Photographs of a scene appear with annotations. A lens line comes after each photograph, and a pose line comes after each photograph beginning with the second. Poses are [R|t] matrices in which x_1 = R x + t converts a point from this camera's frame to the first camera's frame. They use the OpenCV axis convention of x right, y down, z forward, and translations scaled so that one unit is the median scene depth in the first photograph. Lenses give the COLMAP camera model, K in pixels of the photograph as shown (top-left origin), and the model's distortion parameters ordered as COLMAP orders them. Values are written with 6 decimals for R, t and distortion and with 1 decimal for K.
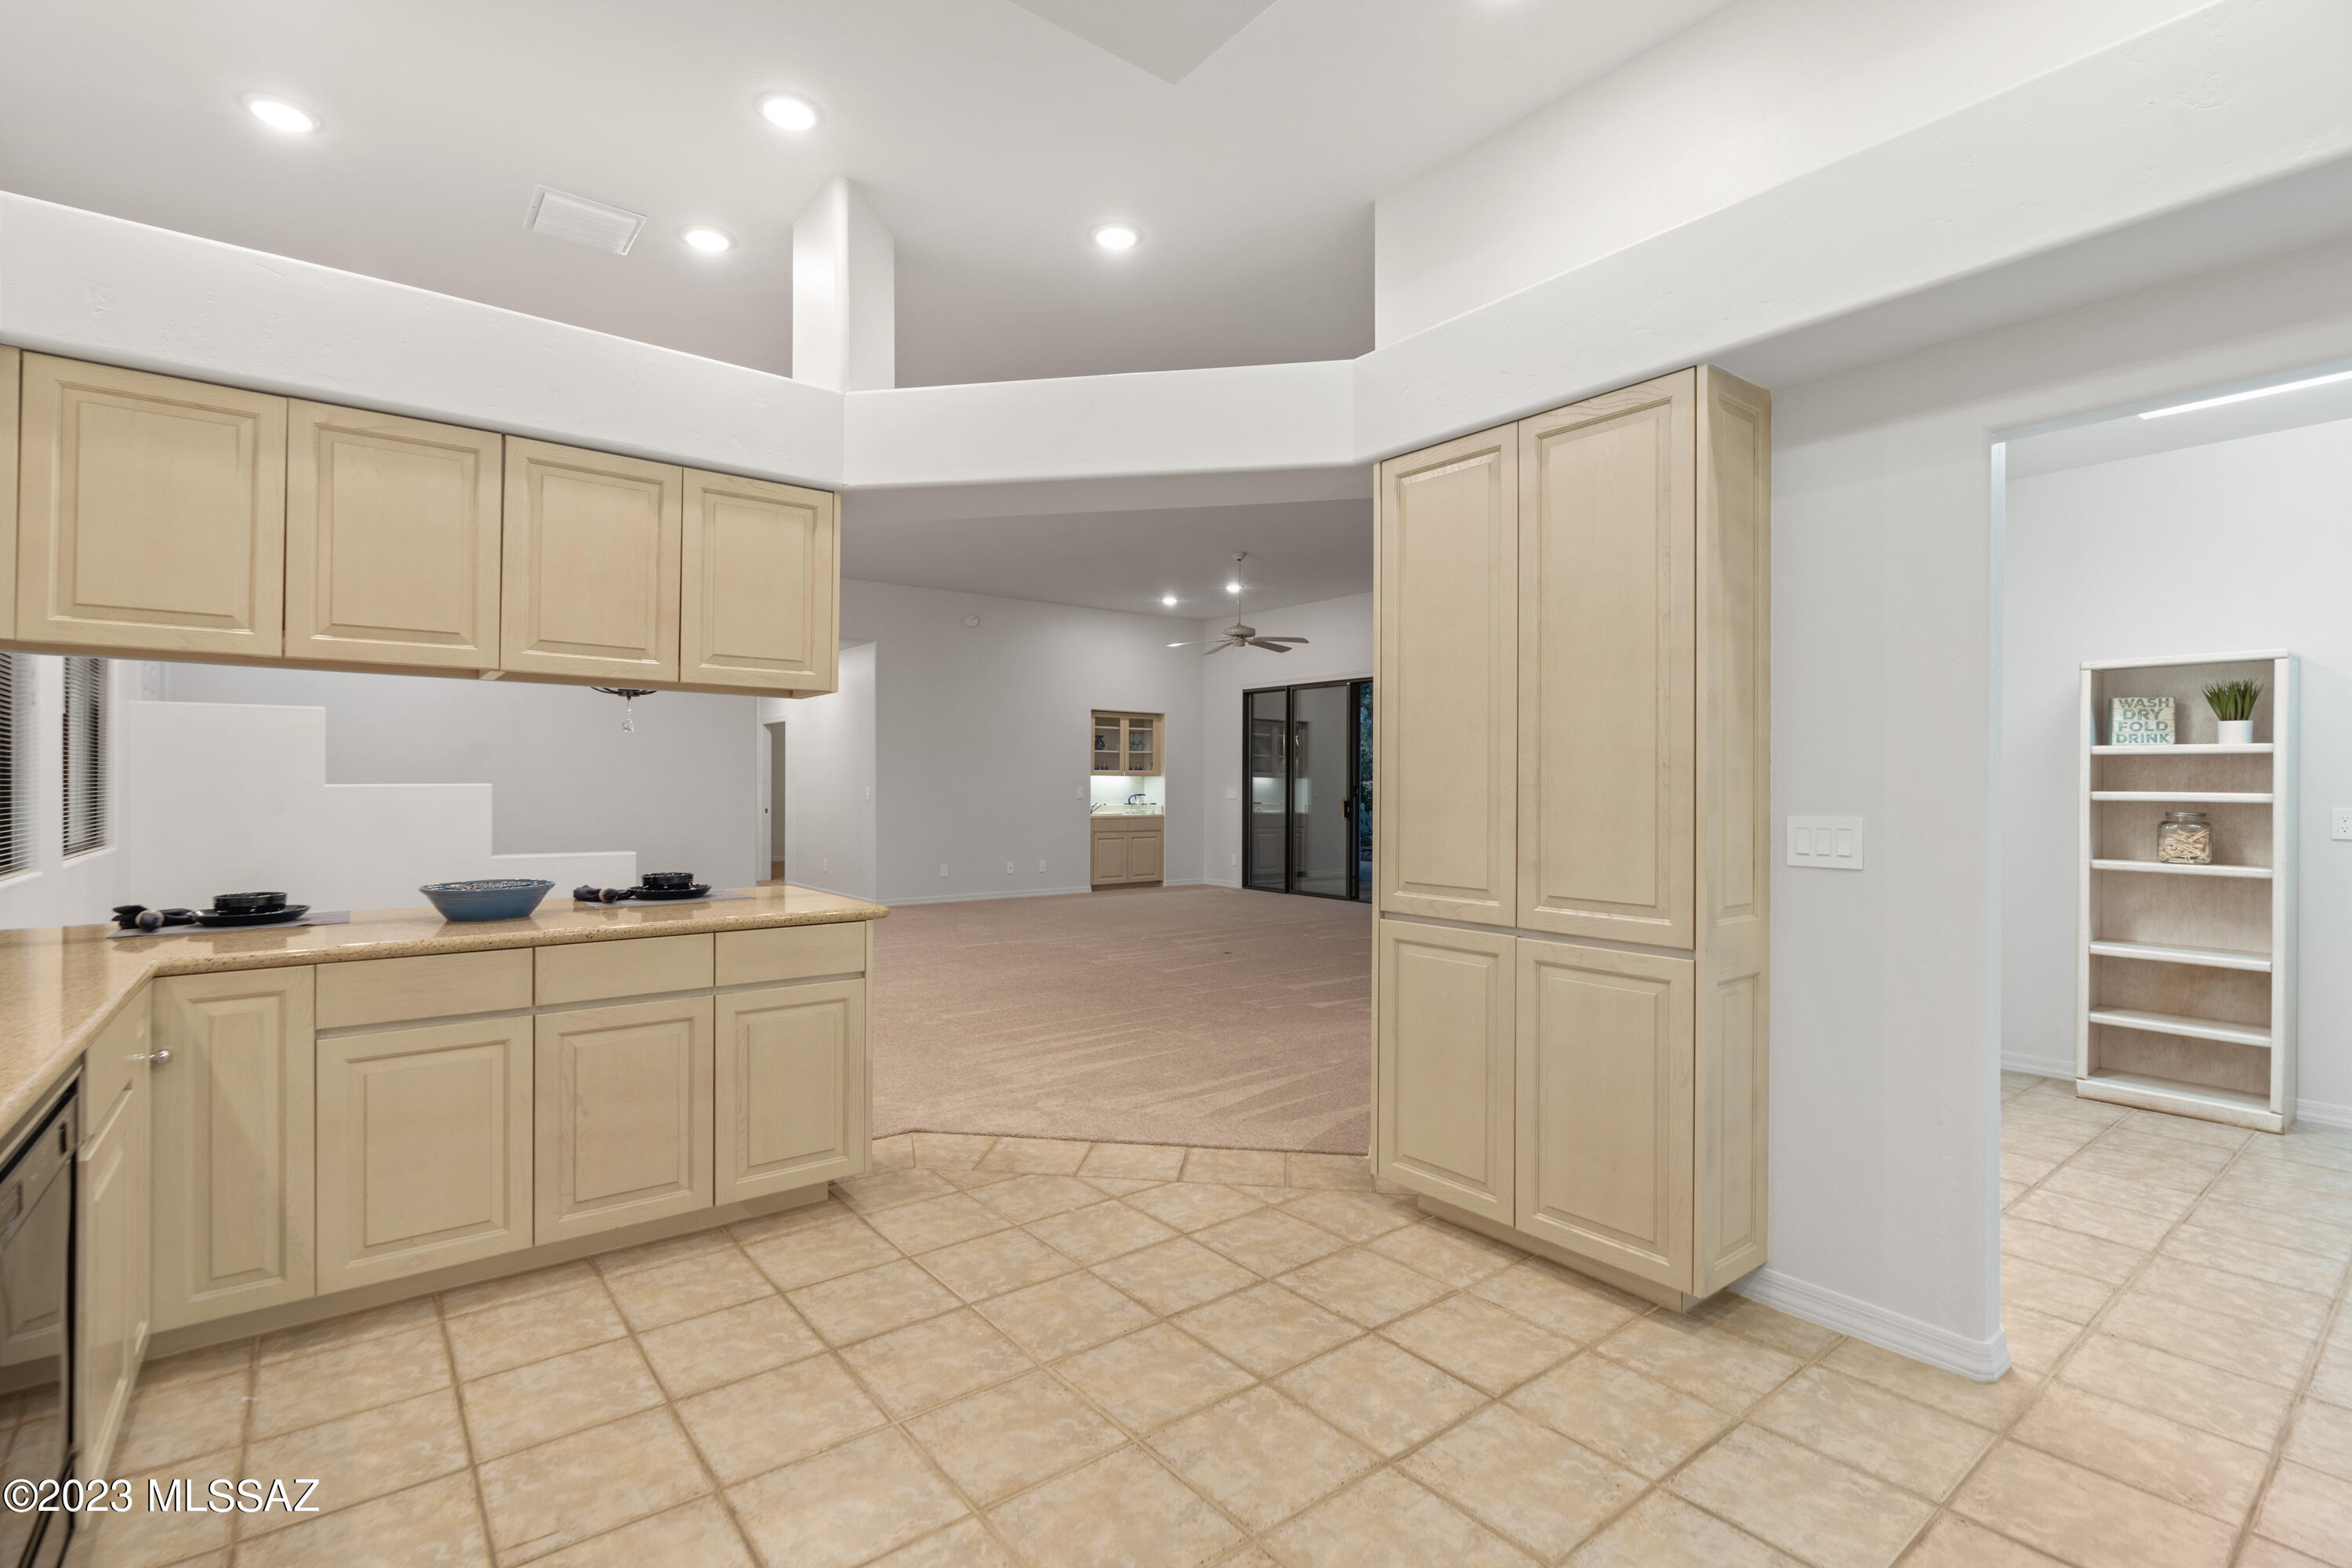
lens RADIAL K [[1090.7, 0, 1141.8], [0, 1090.7, 771.9], [0, 0, 1]] dist [-0.009488, 0.002102]
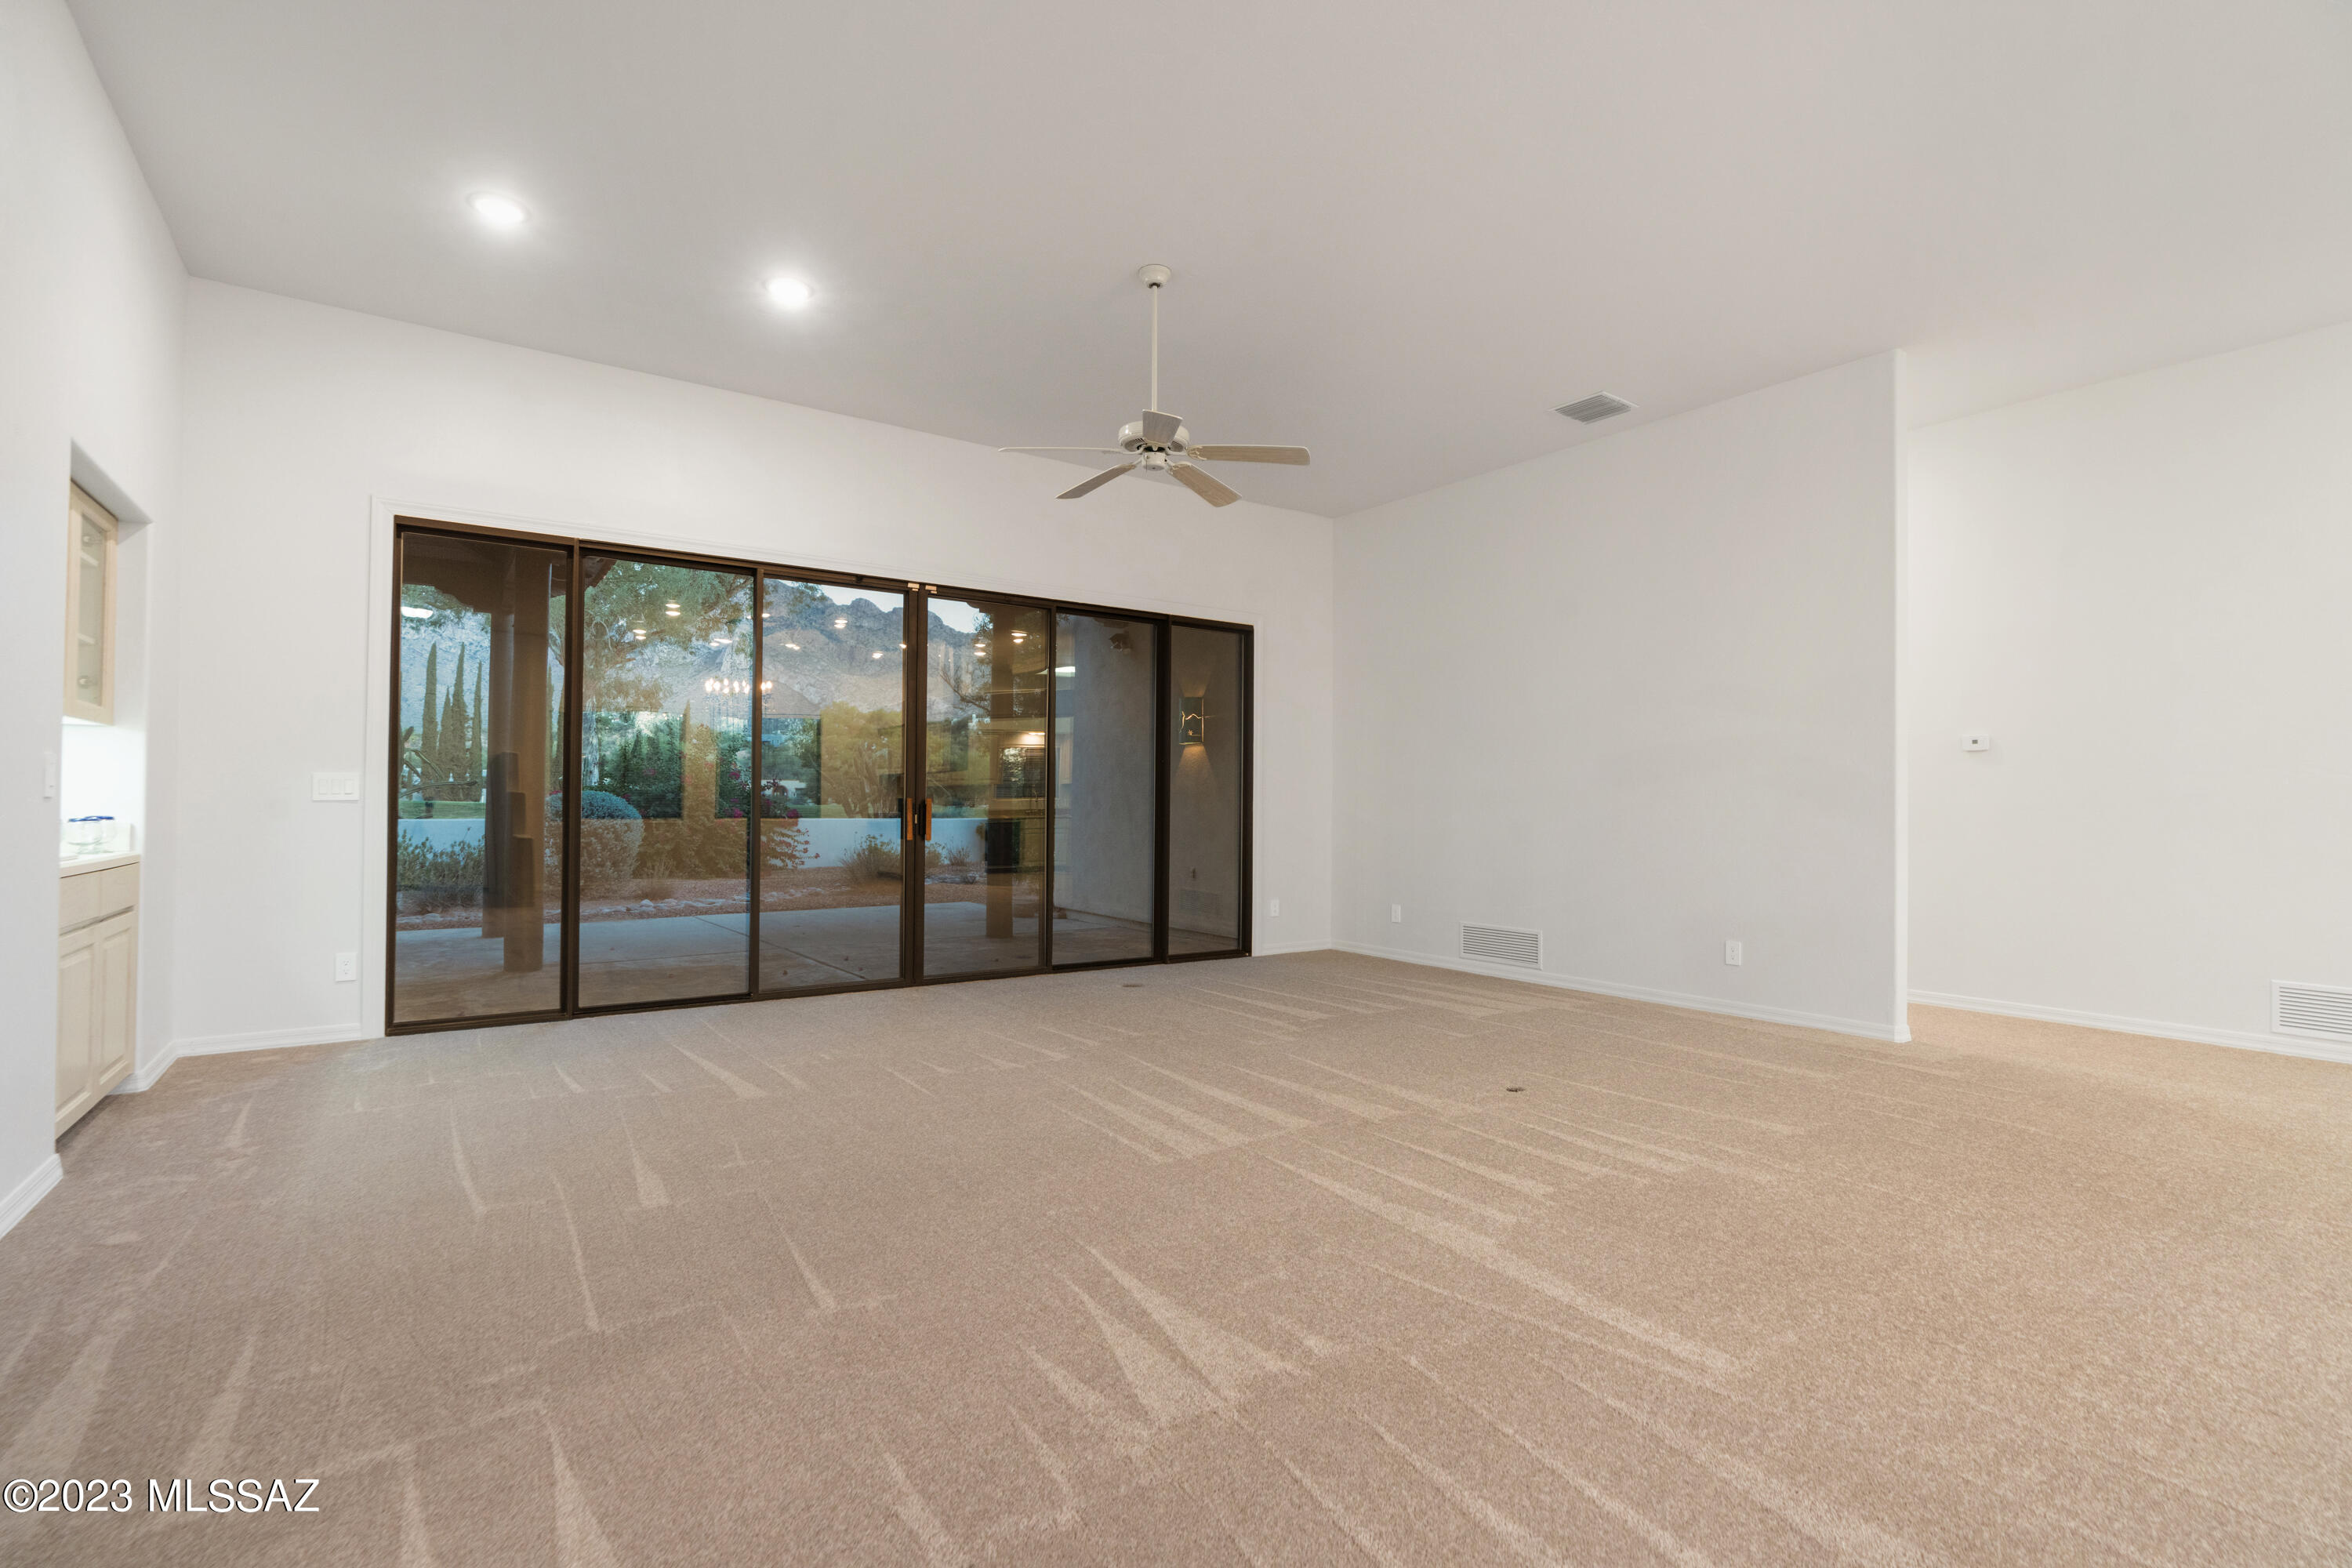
lens RADIAL K [[1090.7, 0, 1141.4], [0, 1090.7, 791.7], [0, 0, 1]] dist [-0.009488, 0.002102]
pose [[0.044362, 0.009532, 0.998970, -1.304052], [-0.015502, 0.999841, -0.008852, 0.089856], [-0.998895, -0.015093, 0.044503, 3.381130]]
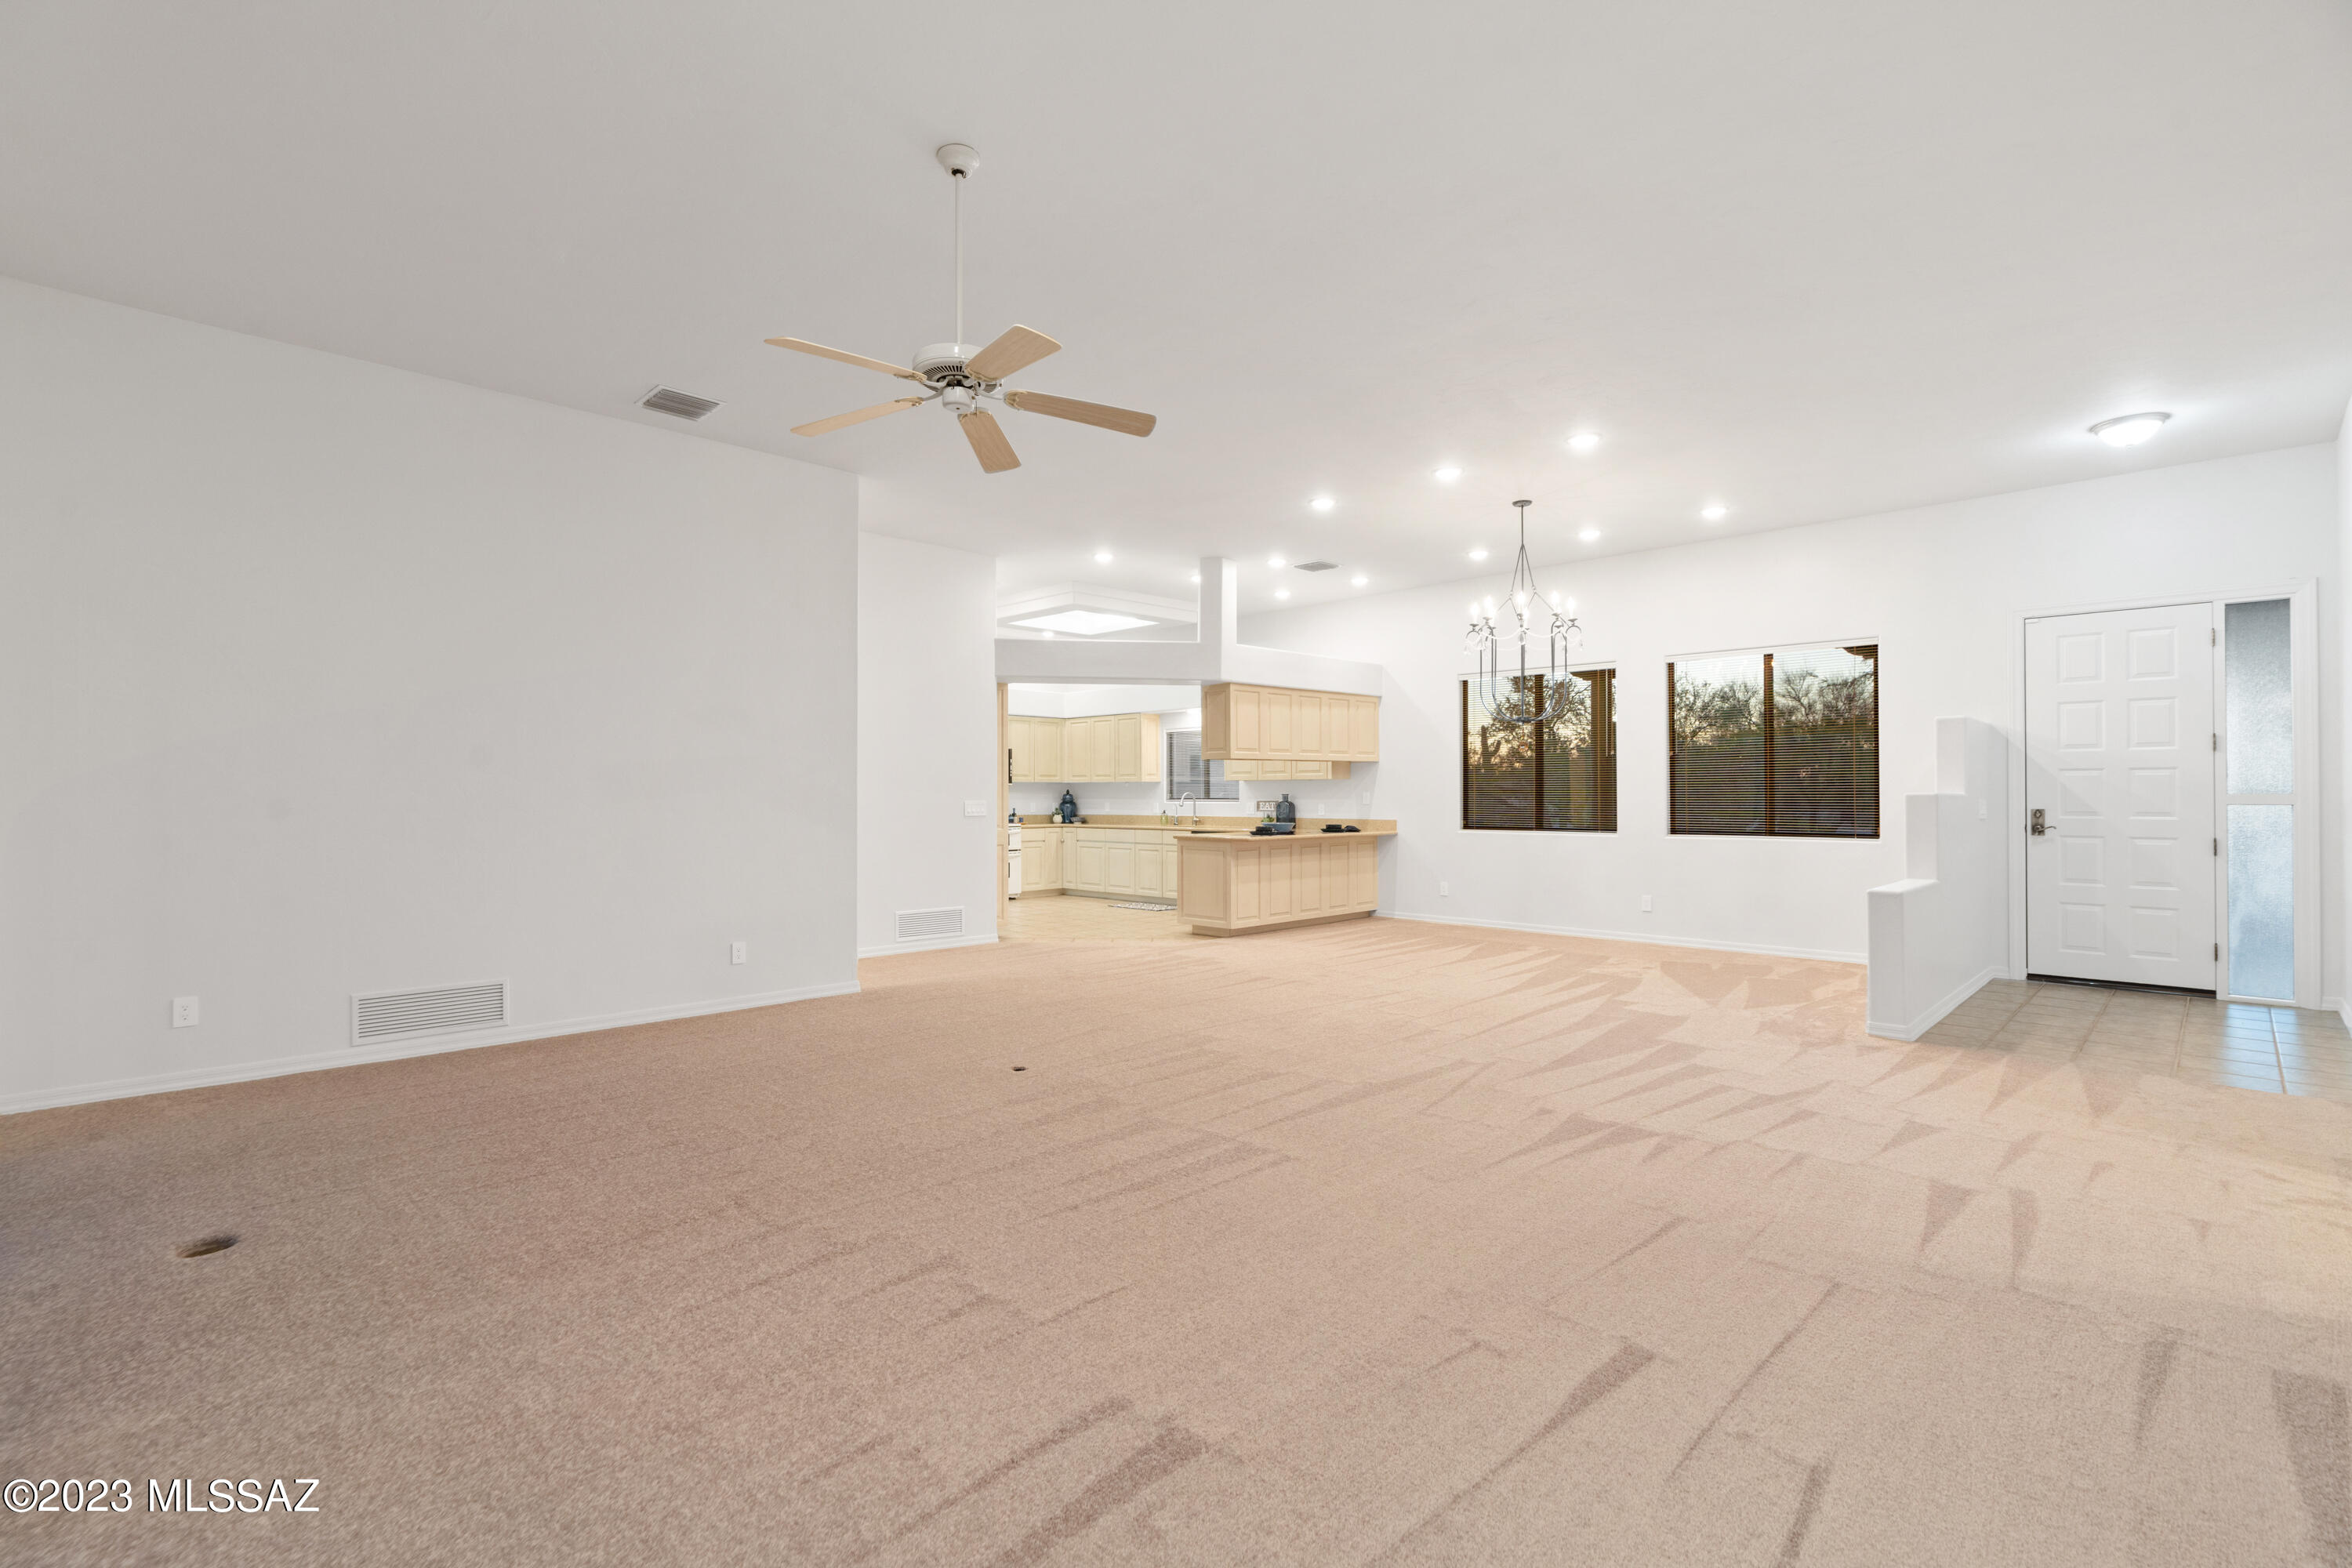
lens RADIAL K [[1090.7, 0, 1156.3], [0, 1090.7, 788.5], [0, 0, 1]] dist [-0.009488, 0.002102]
pose [[-0.987882, -0.001248, -0.155200, 0.357321], [0.000637, 0.999927, -0.012093, 0.039708], [0.155203, -0.012045, -0.987809, 4.817864]]
